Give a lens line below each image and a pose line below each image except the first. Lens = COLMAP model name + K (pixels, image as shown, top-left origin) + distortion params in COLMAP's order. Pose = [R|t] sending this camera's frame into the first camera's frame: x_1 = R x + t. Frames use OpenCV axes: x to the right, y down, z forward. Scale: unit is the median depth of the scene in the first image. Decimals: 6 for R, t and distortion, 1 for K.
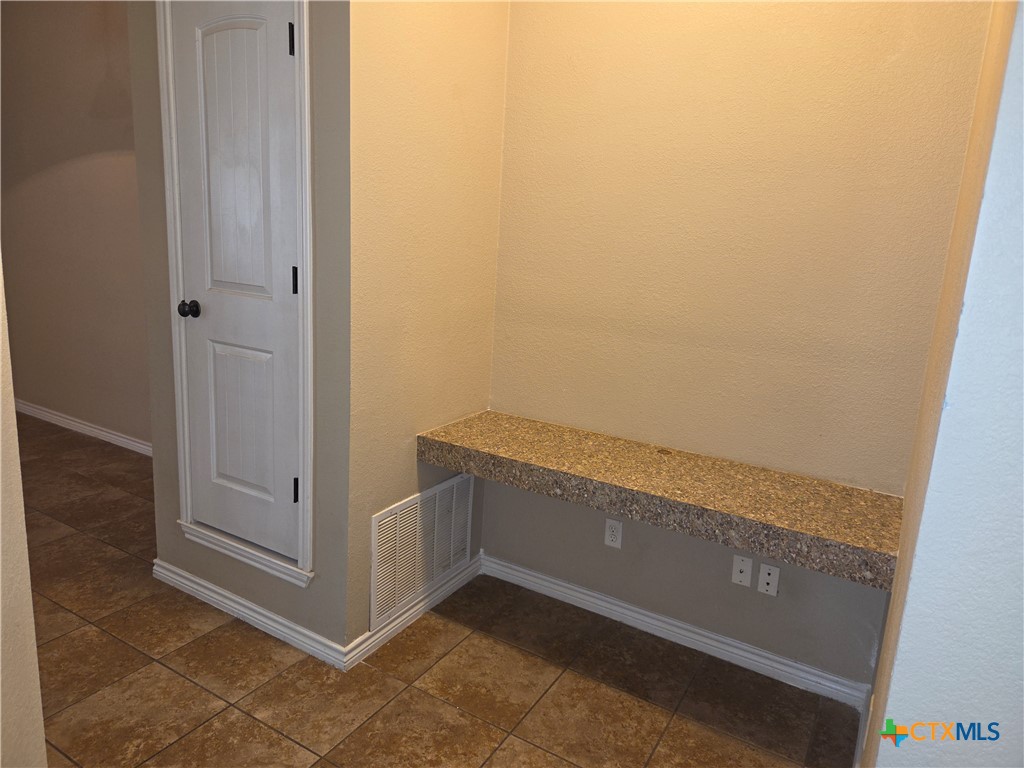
lens RADIAL K [[695.5, 0, 512.3], [0, 695.5, 384.4], [0, 0, 1]] dist [0.009056, -0.001624]
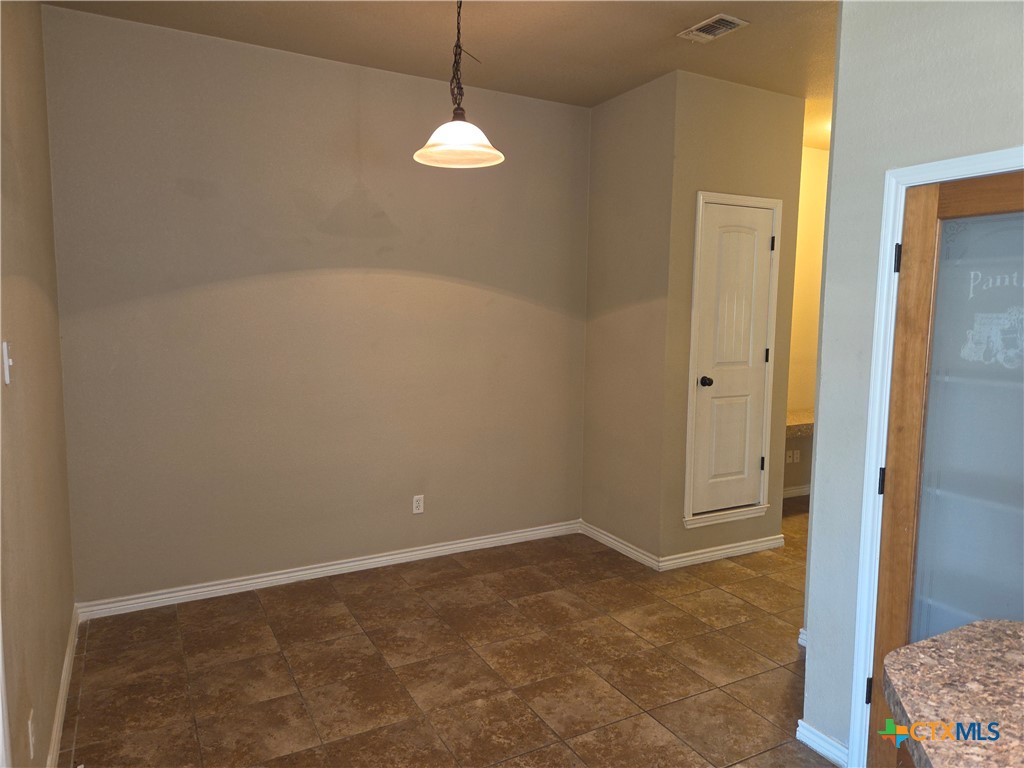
lens RADIAL K [[695.5, 0, 510.0], [0, 695.5, 383.3], [0, 0, 1]] dist [0.009056, -0.001624]
pose [[0.520791, -0.147462, 0.840852, -2.219209], [0.210641, 0.976711, 0.040825, -0.284855], [-0.827289, 0.155856, 0.539724, 0.490513]]
